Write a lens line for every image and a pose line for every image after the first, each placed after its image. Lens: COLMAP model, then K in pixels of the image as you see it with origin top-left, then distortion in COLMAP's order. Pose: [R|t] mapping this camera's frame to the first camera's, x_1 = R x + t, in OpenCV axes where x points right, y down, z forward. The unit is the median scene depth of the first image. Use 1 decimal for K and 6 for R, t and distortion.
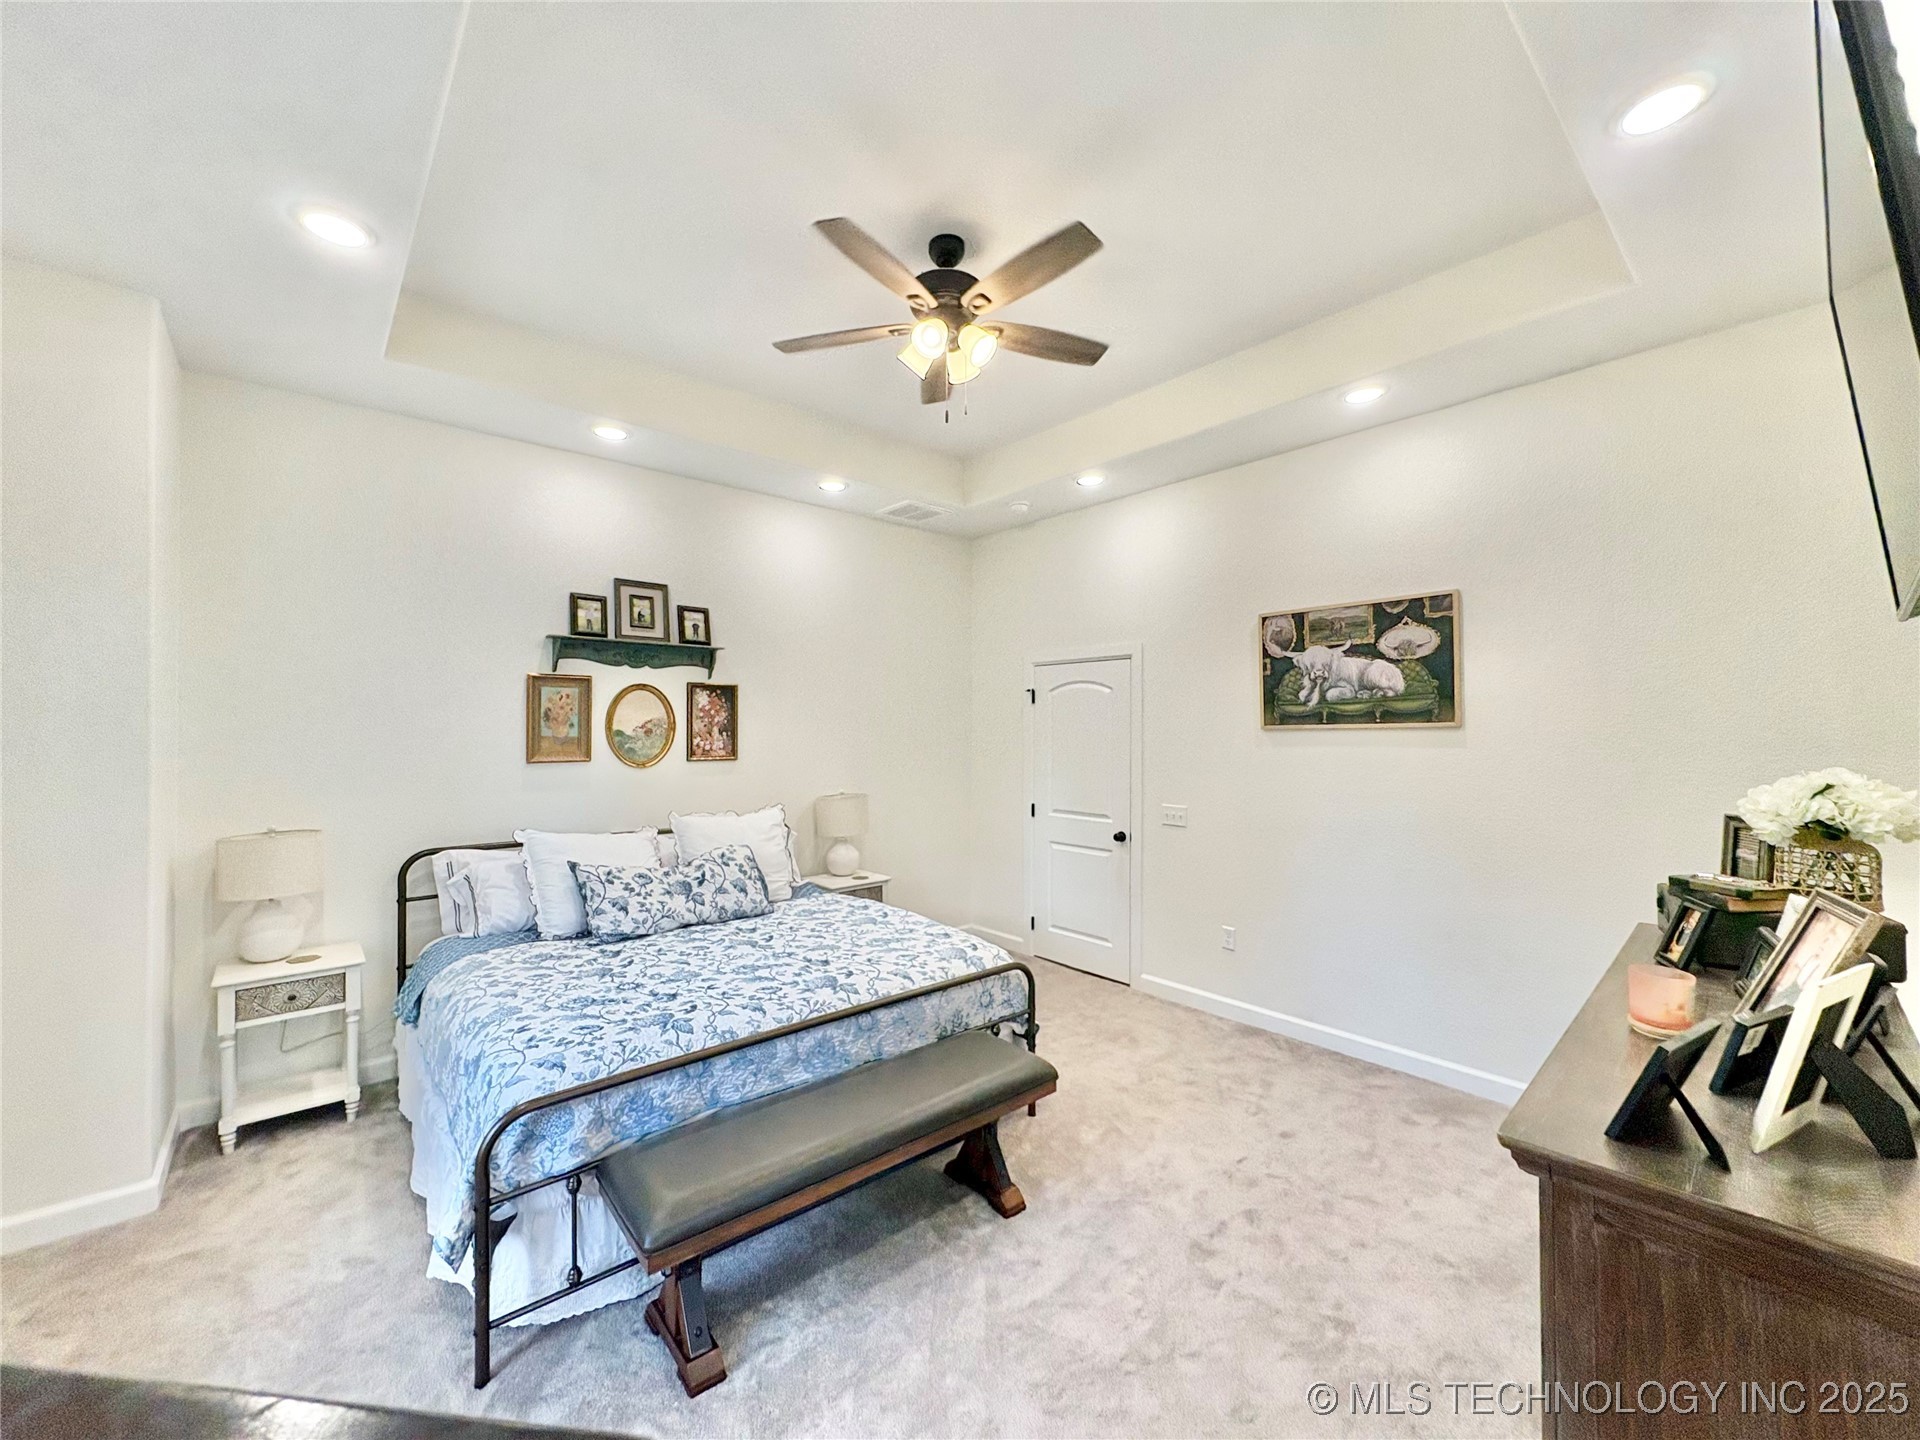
lens RADIAL K [[762.2, 0, 958.3], [0, 762.2, 721.9], [0, 0, 1]] dist [-0.003737, -0.000713]
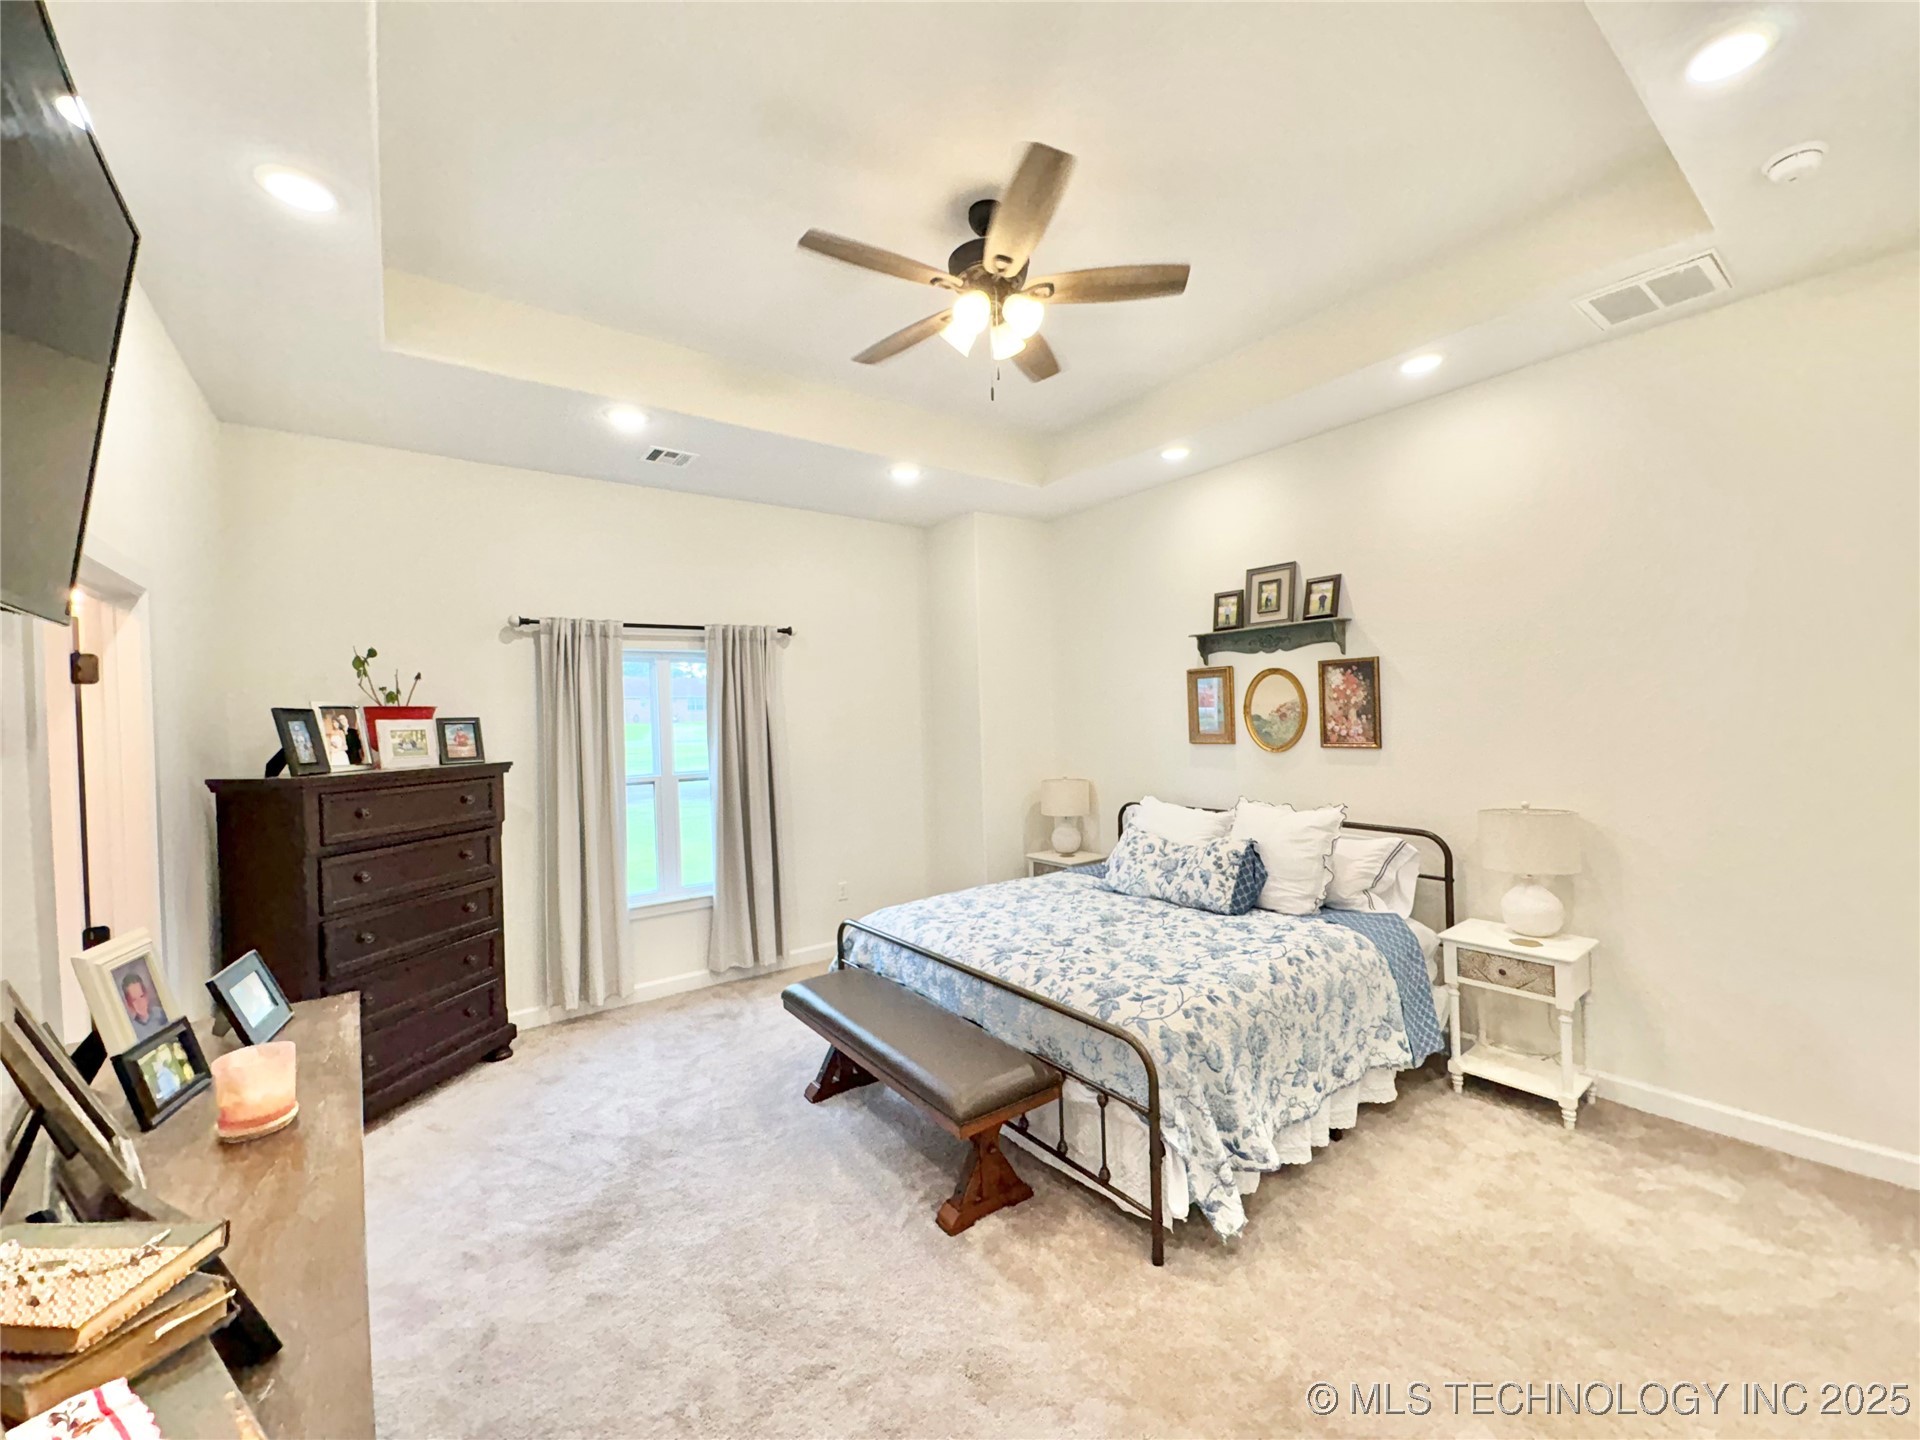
lens RADIAL K [[762.2, 0, 954.7], [0, 762.2, 717.9], [0, 0, 1]] dist [-0.003737, -0.000713]
pose [[-0.086456, 0.002634, -0.996252, 0.622810], [0.039323, 0.999226, -0.000771, -0.000337], [0.995479, -0.039242, -0.086493, 0.675043]]
